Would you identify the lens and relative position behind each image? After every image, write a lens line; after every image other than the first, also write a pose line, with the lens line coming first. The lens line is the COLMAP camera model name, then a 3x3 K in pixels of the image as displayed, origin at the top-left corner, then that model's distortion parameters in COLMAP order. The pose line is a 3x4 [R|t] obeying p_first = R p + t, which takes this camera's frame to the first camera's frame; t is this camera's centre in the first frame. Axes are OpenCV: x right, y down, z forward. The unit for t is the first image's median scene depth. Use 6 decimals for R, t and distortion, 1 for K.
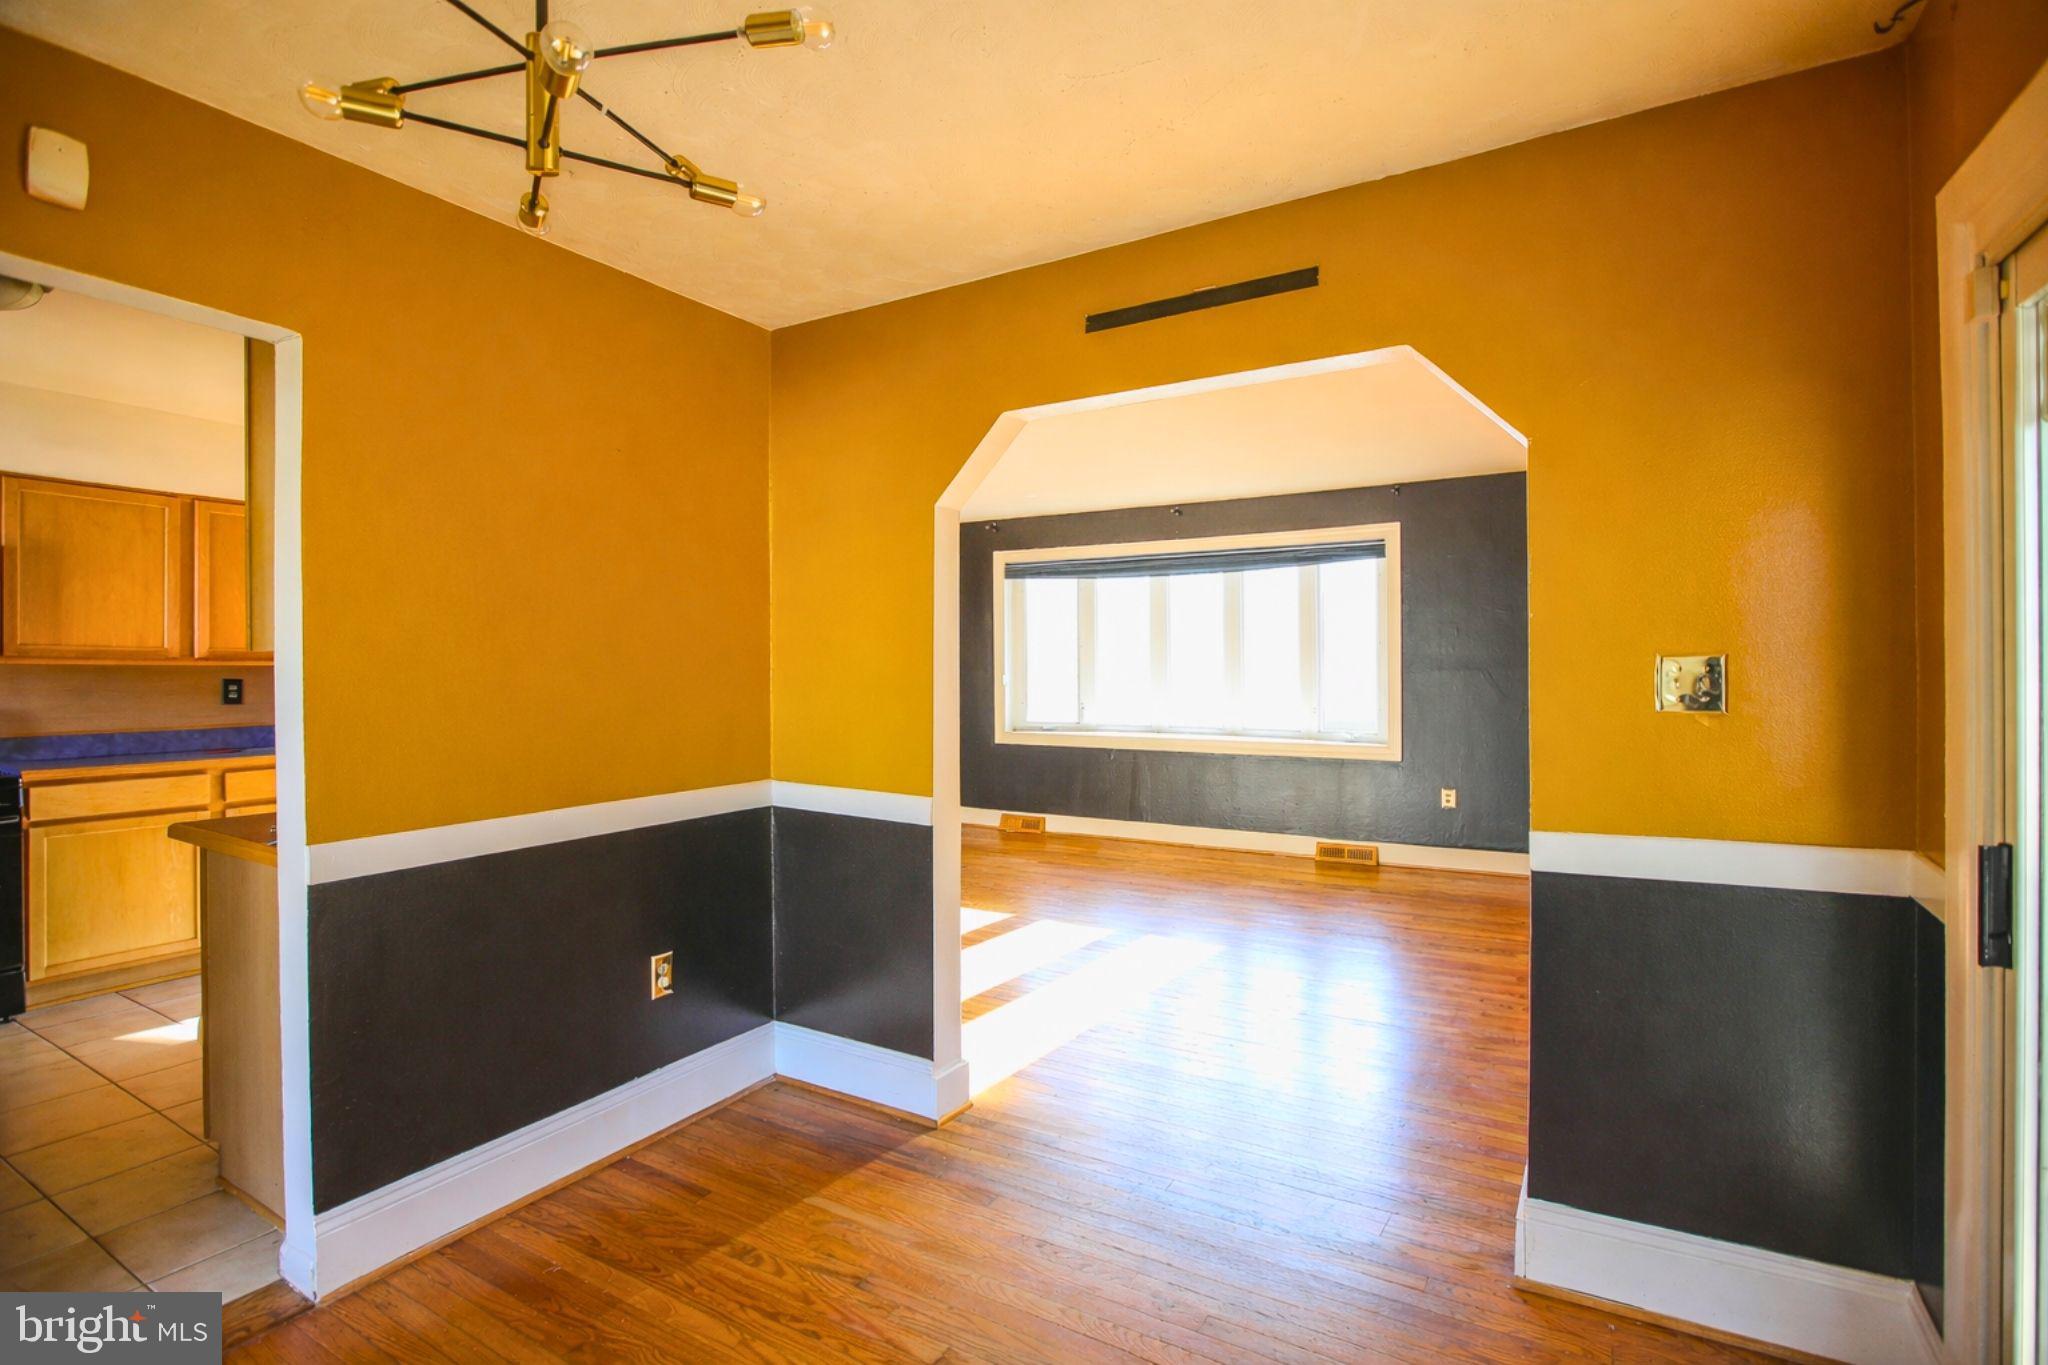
lens RADIAL K [[888.2, 0, 1031.5], [0, 888.2, 681.9], [0, 0, 1]] dist [0.000206, 0.000043]
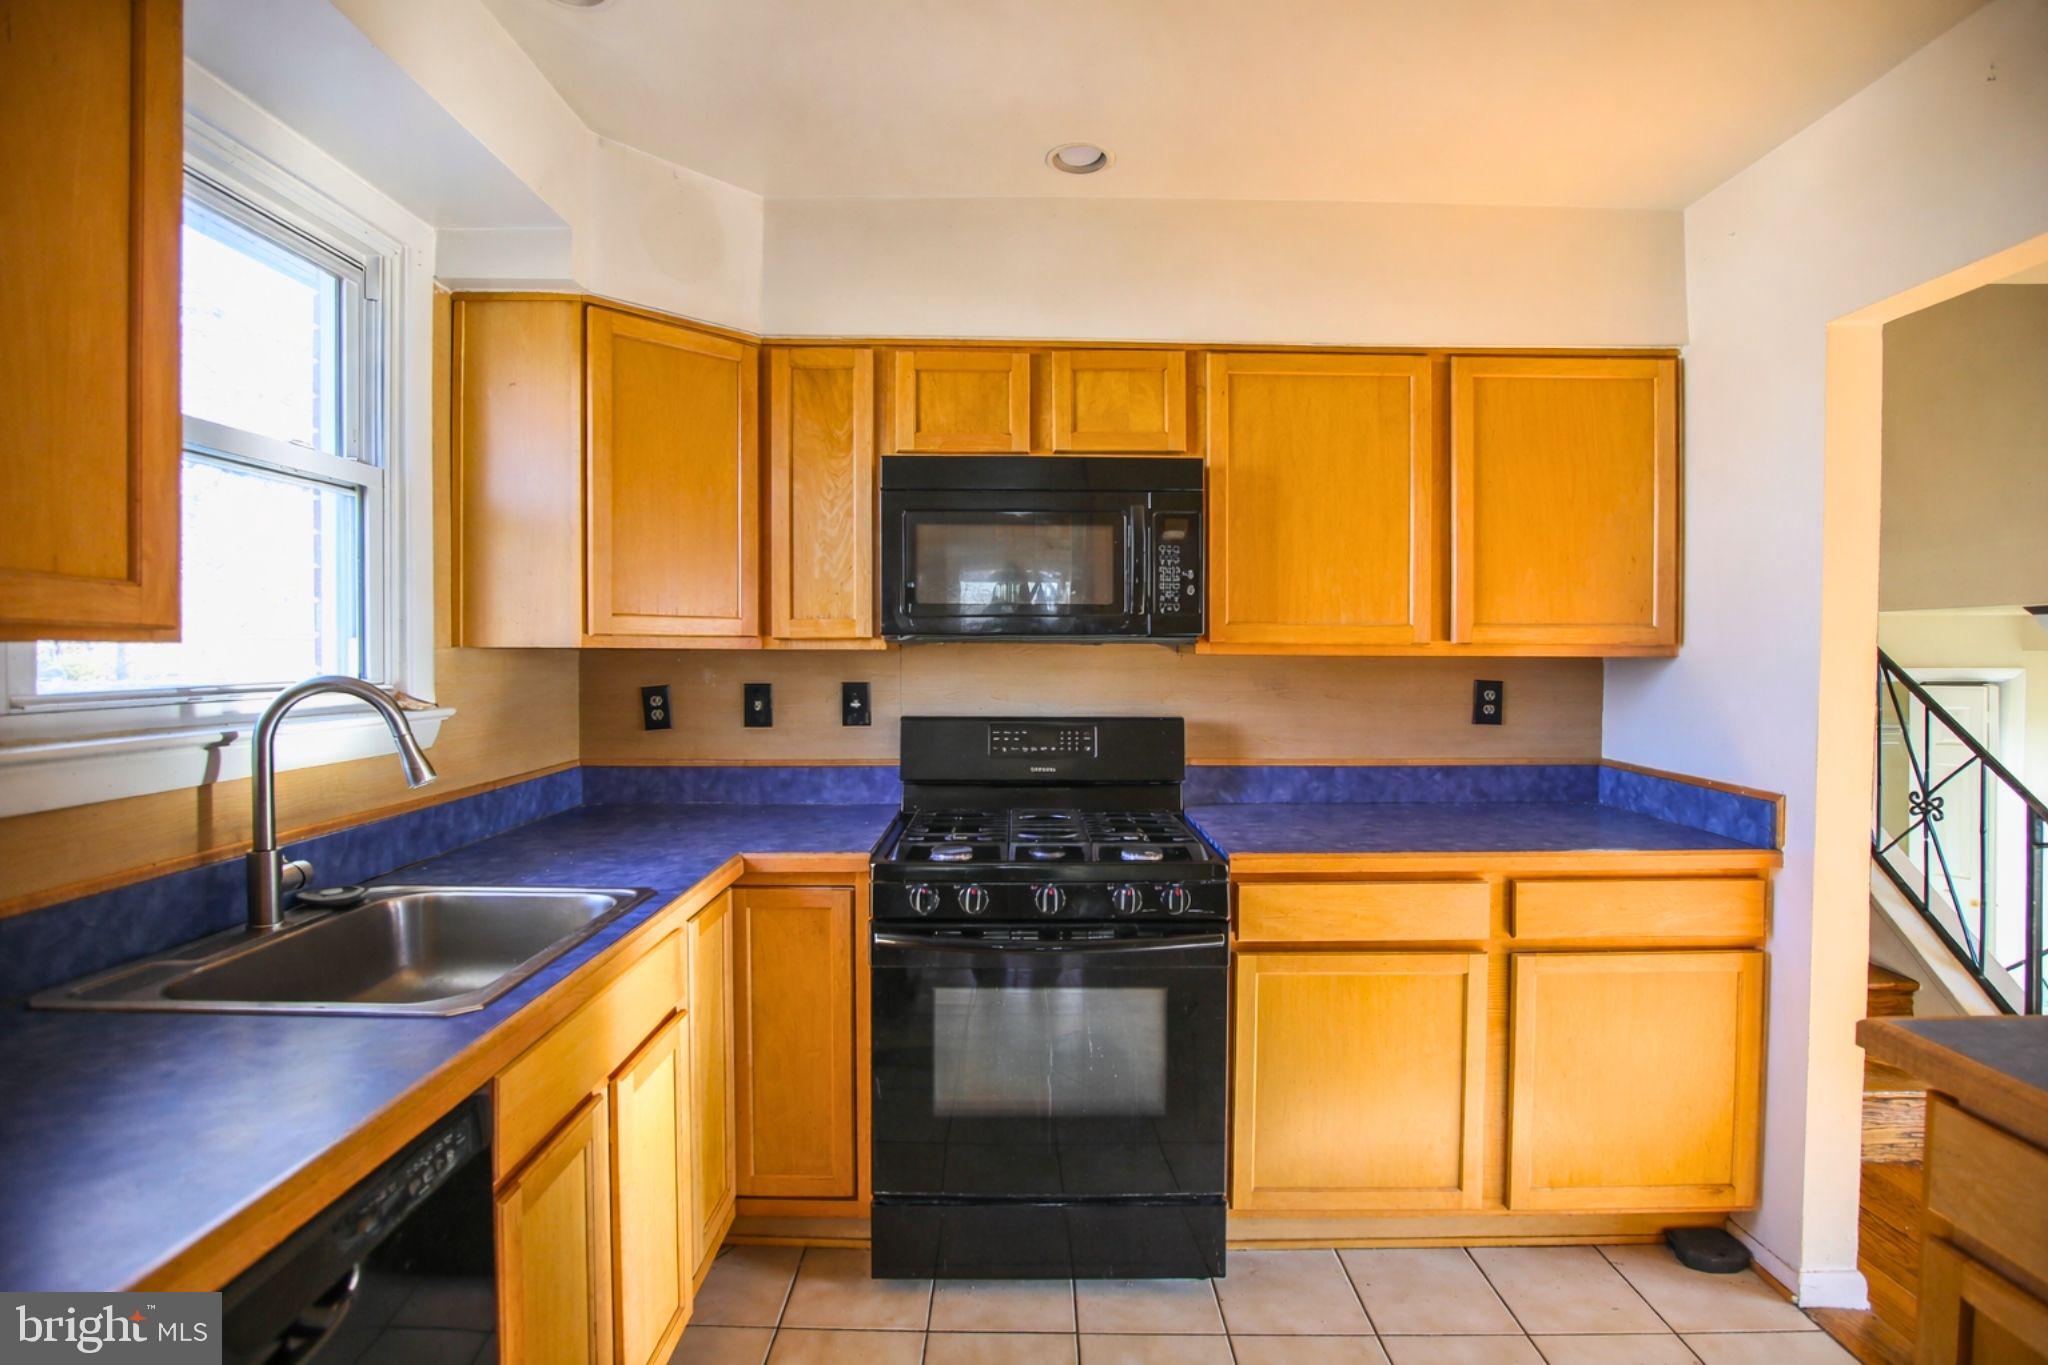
lens RADIAL K [[967.0, 0, 1064.4], [0, 967.0, 675.1], [0, 0, 1]] dist [-0.025678, -0.000073]
pose [[0.501326, 0.017335, -0.865085, -0.580012], [-0.007622, 0.999849, 0.015619, -0.016020], [0.865225, -0.001237, 0.501382, 0.527585]]
